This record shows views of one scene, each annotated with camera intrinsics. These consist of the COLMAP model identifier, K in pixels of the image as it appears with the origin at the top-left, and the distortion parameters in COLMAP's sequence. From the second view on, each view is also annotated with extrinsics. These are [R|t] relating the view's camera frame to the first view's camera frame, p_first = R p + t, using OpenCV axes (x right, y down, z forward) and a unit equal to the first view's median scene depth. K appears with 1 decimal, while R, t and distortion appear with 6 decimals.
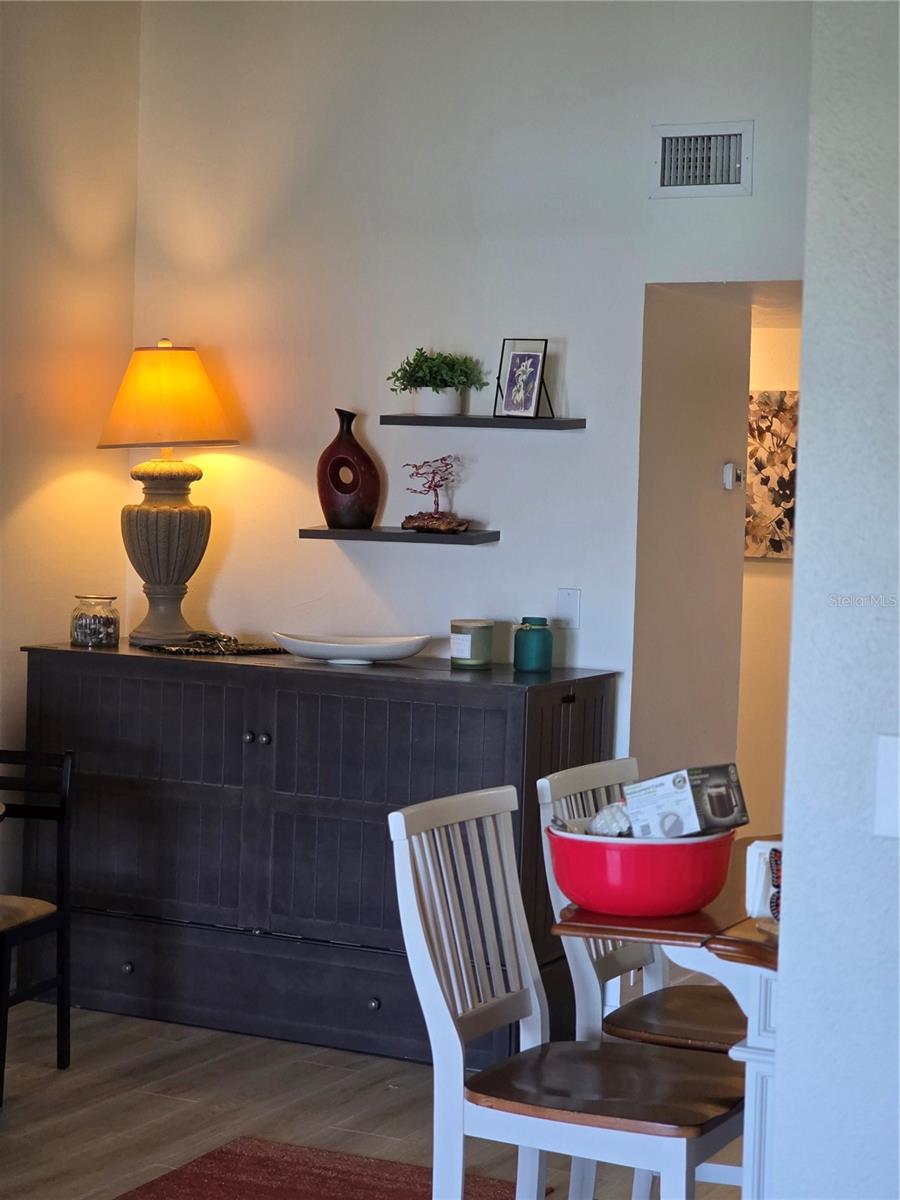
lens RADIAL K [[2328.0, 0, 450.0], [0, 2328.0, 600.0], [0, 0, 1]] dist [-0.097315, 0.070584]
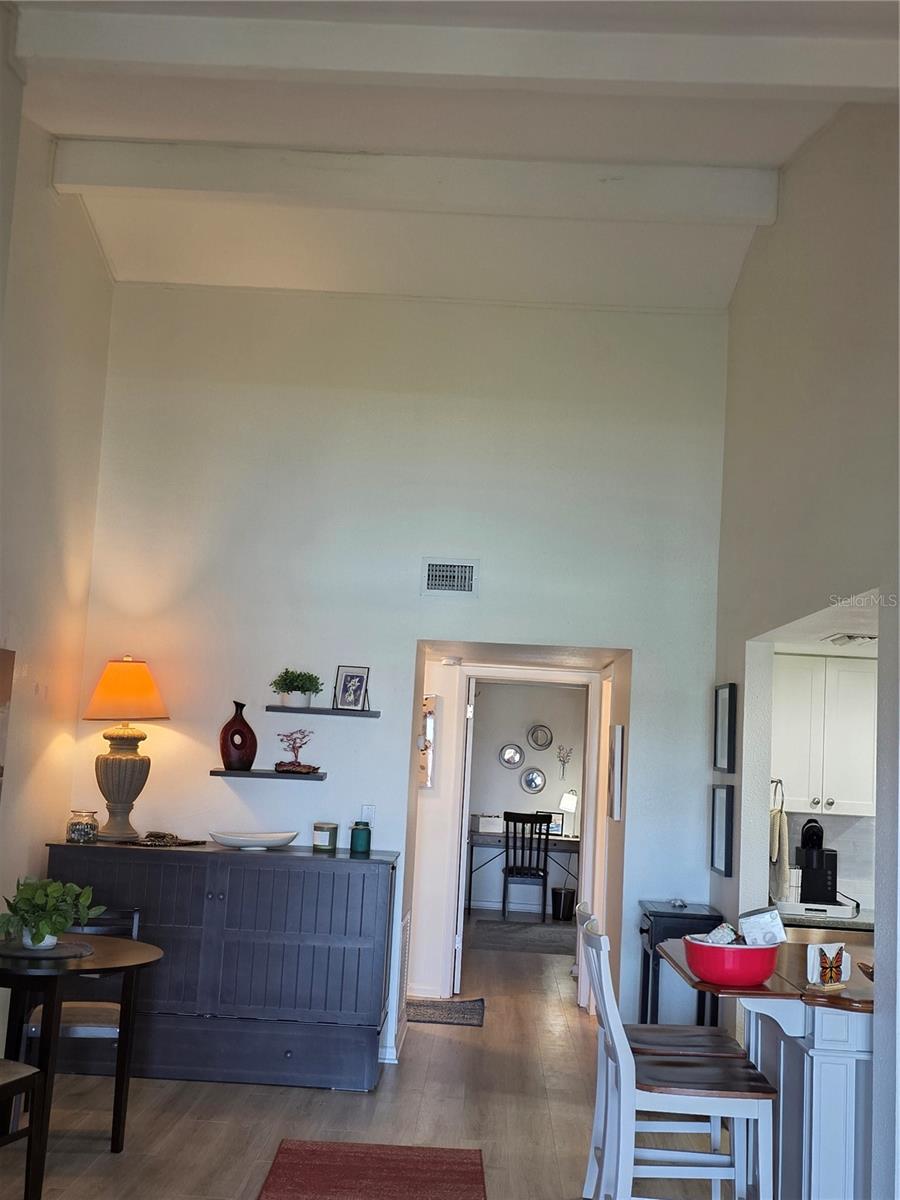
lens RADIAL K [[1384.2, 0, 450.0], [0, 1384.2, 600.0], [0, 0, 1]] dist [0.100071, -0.144311]
pose [[0.903704, 0.061283, 0.423750, -0.345677], [-0.002278, 0.990378, -0.138371, -0.013422], [-0.428152, 0.124081, 0.895148, -0.009779]]
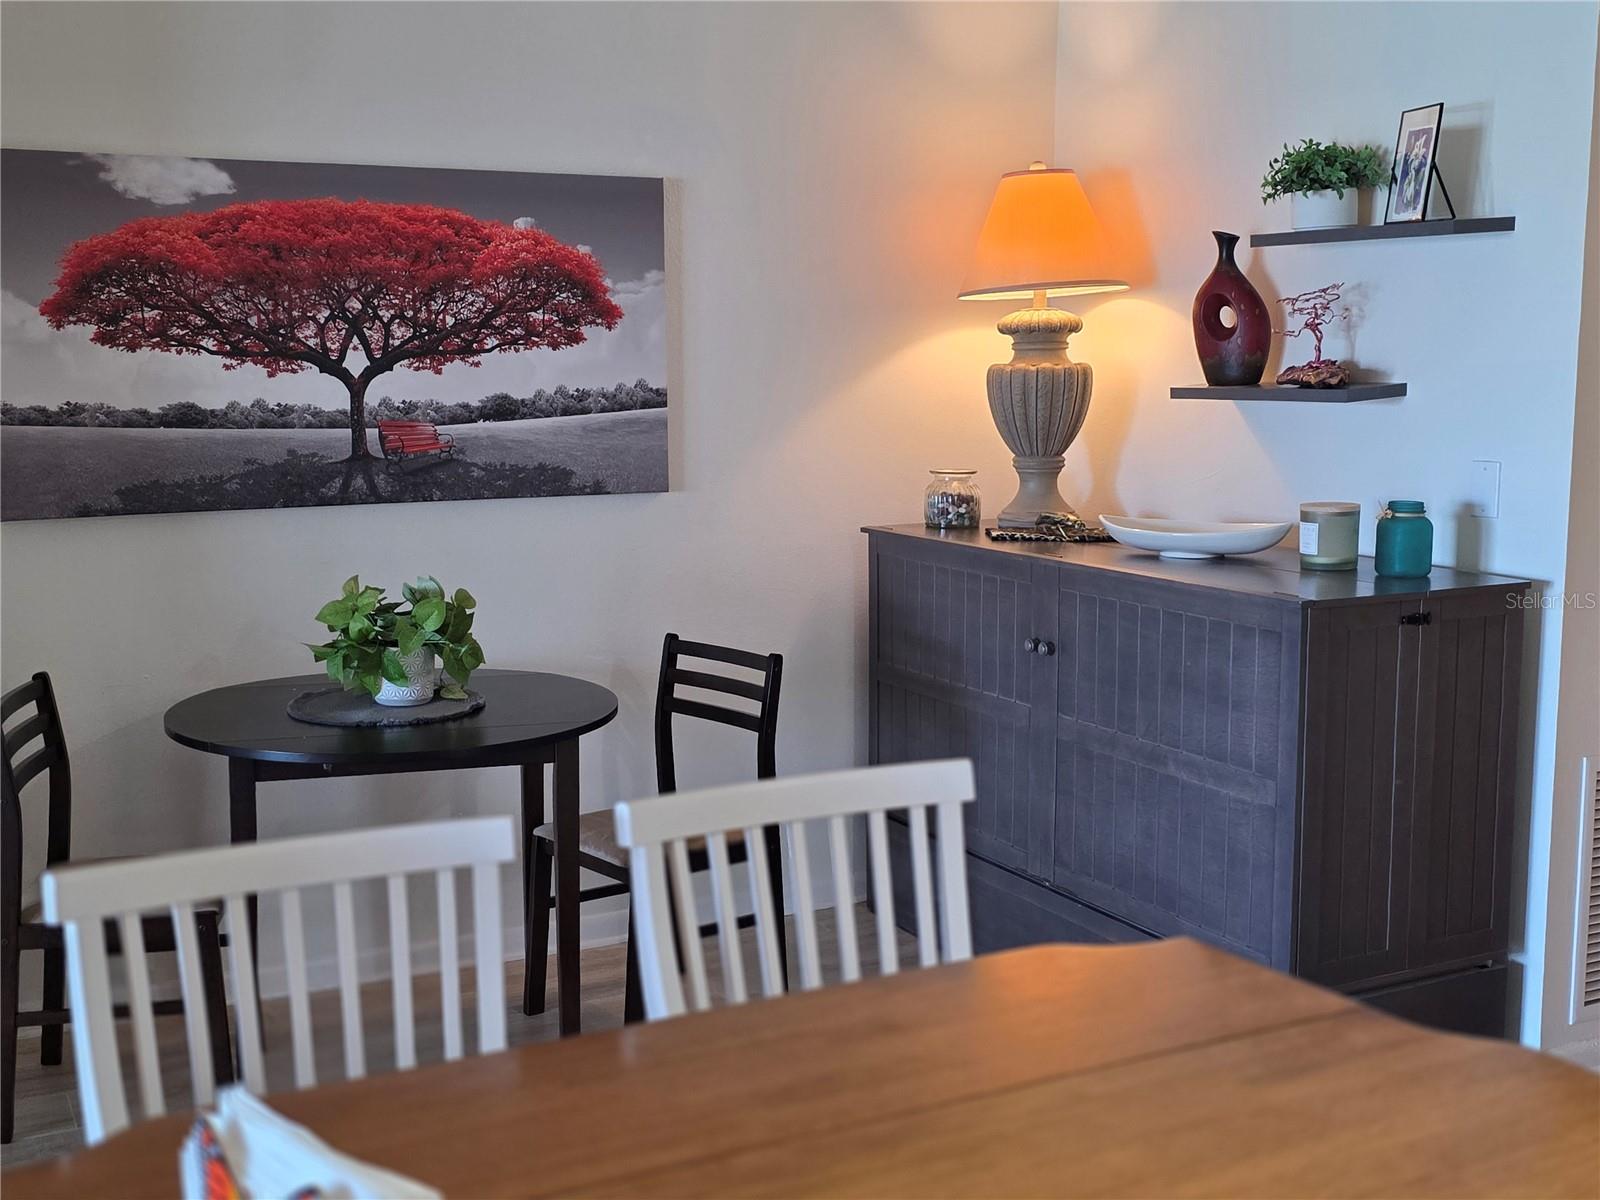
lens RADIAL K [[1845.5, 0, 801.6], [0, 1845.5, 628.5], [0, 0, 1]] dist [0.100071, -0.144311]
pose [[0.818036, 0.053419, -0.572681, 0.202709], [-0.003150, 0.996079, 0.088413, -0.003698], [0.575158, -0.070521, 0.814997, 0.395972]]
